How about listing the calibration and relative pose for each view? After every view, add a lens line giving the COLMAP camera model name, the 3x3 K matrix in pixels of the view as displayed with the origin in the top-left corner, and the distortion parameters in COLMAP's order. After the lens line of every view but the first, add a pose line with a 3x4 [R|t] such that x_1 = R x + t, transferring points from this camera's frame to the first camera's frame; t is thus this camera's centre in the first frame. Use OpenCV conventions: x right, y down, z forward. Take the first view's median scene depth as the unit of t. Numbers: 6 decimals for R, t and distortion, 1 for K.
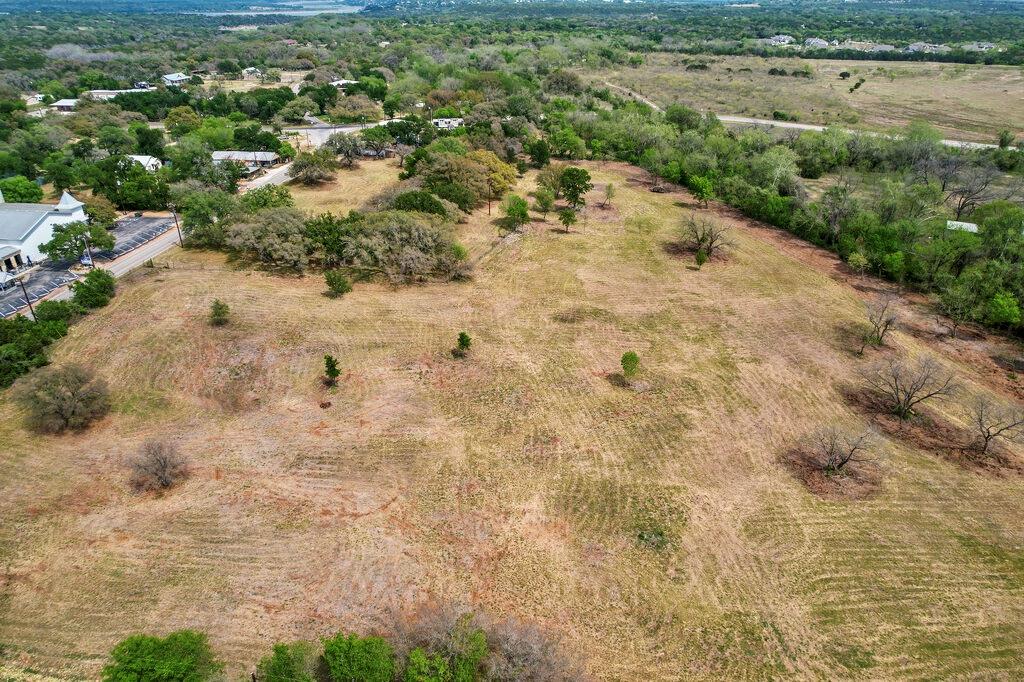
lens RADIAL K [[667.6, 0, 514.8], [0, 667.6, 342.8], [0, 0, 1]] dist [-0.104345, 0.082735]
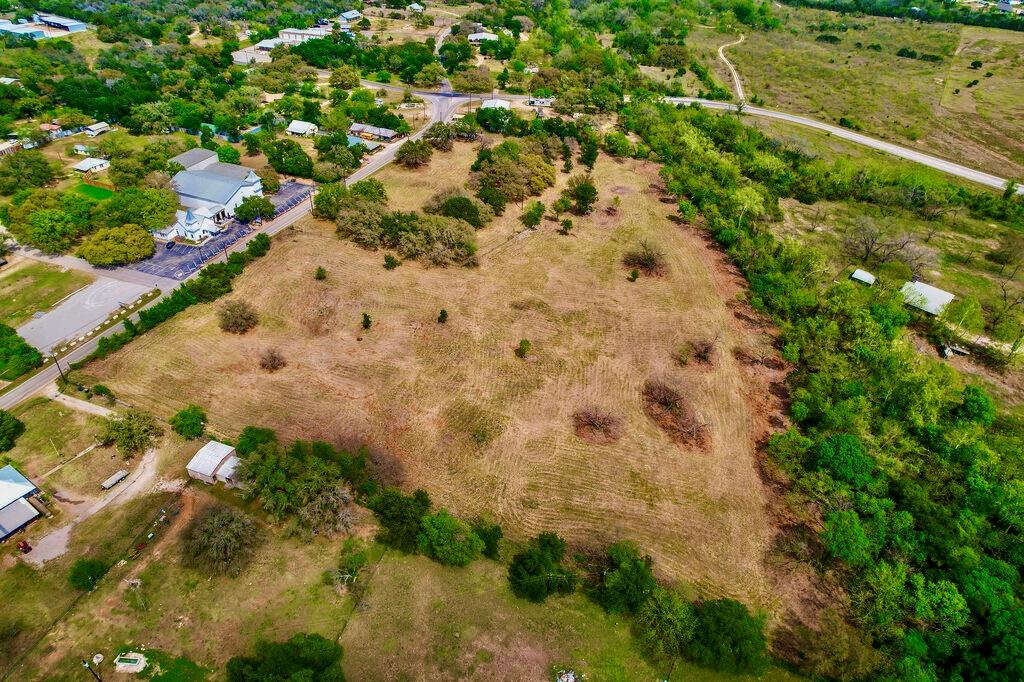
lens RADIAL K [[667.6, 0, 514.8], [0, 667.6, 342.8], [0, 0, 1]] dist [-0.104345, 0.082735]
pose [[0.962599, 0.183178, -0.199622, 0.283105], [-0.151553, 0.974800, 0.163695, -0.147939], [0.224577, -0.127319, 0.966103, -0.401956]]
